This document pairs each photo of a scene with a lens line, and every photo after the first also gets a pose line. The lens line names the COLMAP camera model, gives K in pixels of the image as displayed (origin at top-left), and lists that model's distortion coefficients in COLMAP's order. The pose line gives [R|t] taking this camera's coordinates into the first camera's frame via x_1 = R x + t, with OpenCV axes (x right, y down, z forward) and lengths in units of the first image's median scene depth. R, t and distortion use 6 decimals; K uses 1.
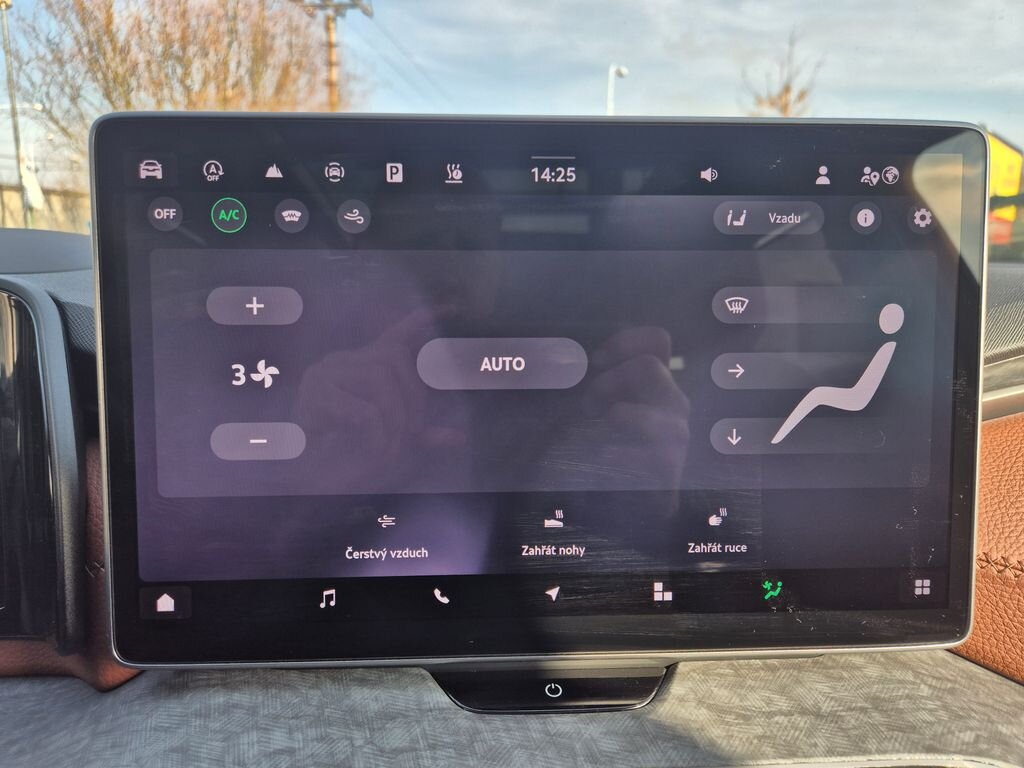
lens RADIAL K [[690.3, 0, 508.2], [0, 690.3, 390.0], [0, 0, 1]] dist [0.052016, -0.036153]
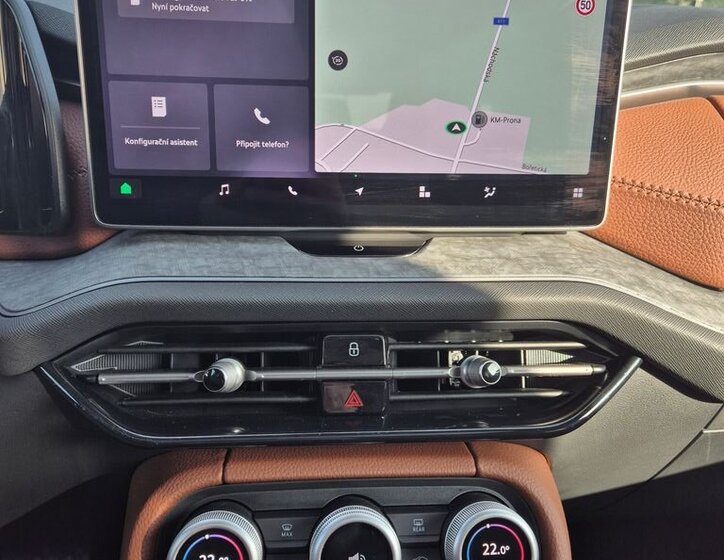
lens RADIAL K [[668.6, 0, 366.7], [0, 668.6, 274.6], [0, 0, 1]] dist [0.073093, 0.000000]
pose [[0.998965, 0.014827, 0.043001, 0.015396], [-0.021290, 0.987846, 0.153974, 0.242000], [-0.040196, -0.154730, 0.987139, -0.626609]]
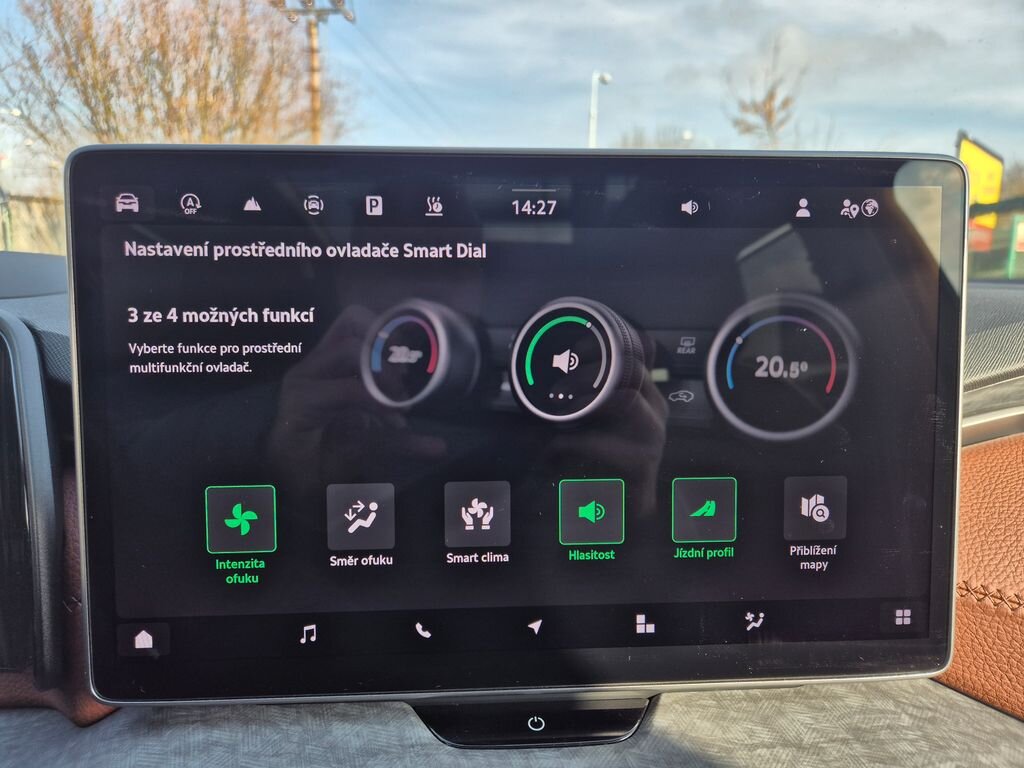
lens RADIAL K [[690.3, 0, 500.4], [0, 690.3, 399.7], [0, 0, 1]] dist [0.052016, -0.036153]
pose [[0.999926, -0.003283, 0.011736, 0.003820], [0.003241, 0.999988, 0.003592, -0.036206], [-0.011747, -0.003553, 0.999925, 0.004592]]
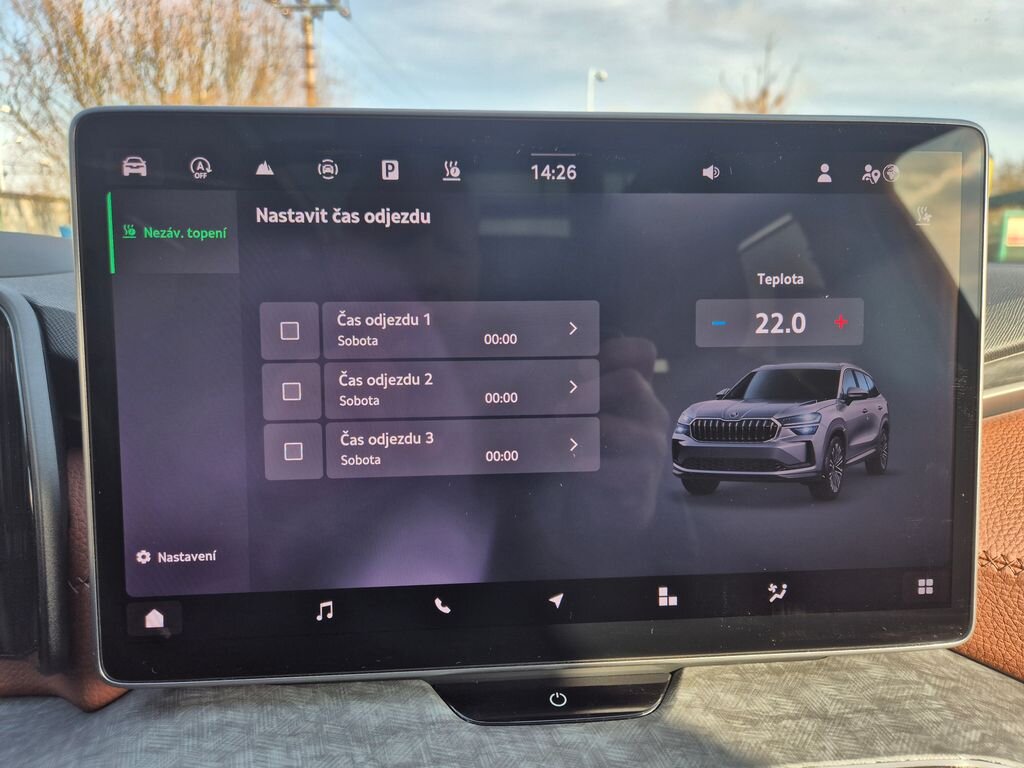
lens RADIAL K [[690.3, 0, 513.9], [0, 690.3, 395.2], [0, 0, 1]] dist [0.052016, -0.036153]
pose [[0.999409, -0.010459, 0.032733, -0.024610], [0.010388, 0.999943, 0.002351, 0.000470], [-0.032756, -0.002009, 0.999461, 0.023596]]
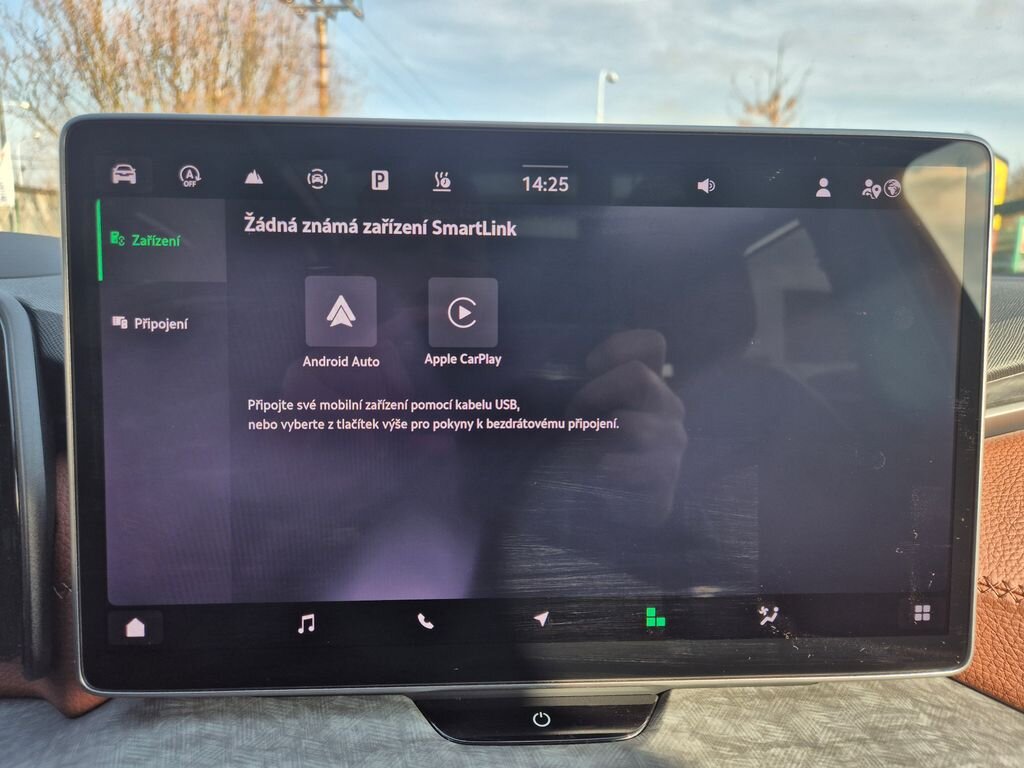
lens RADIAL K [[690.3, 0, 504.7], [0, 690.3, 391.6], [0, 0, 1]] dist [0.052016, -0.036153]
pose [[0.999900, 0.007425, 0.012033, -0.000631], [-0.007390, 0.999968, -0.002962, -0.018035], [-0.012054, 0.002873, 0.999923, 0.036875]]
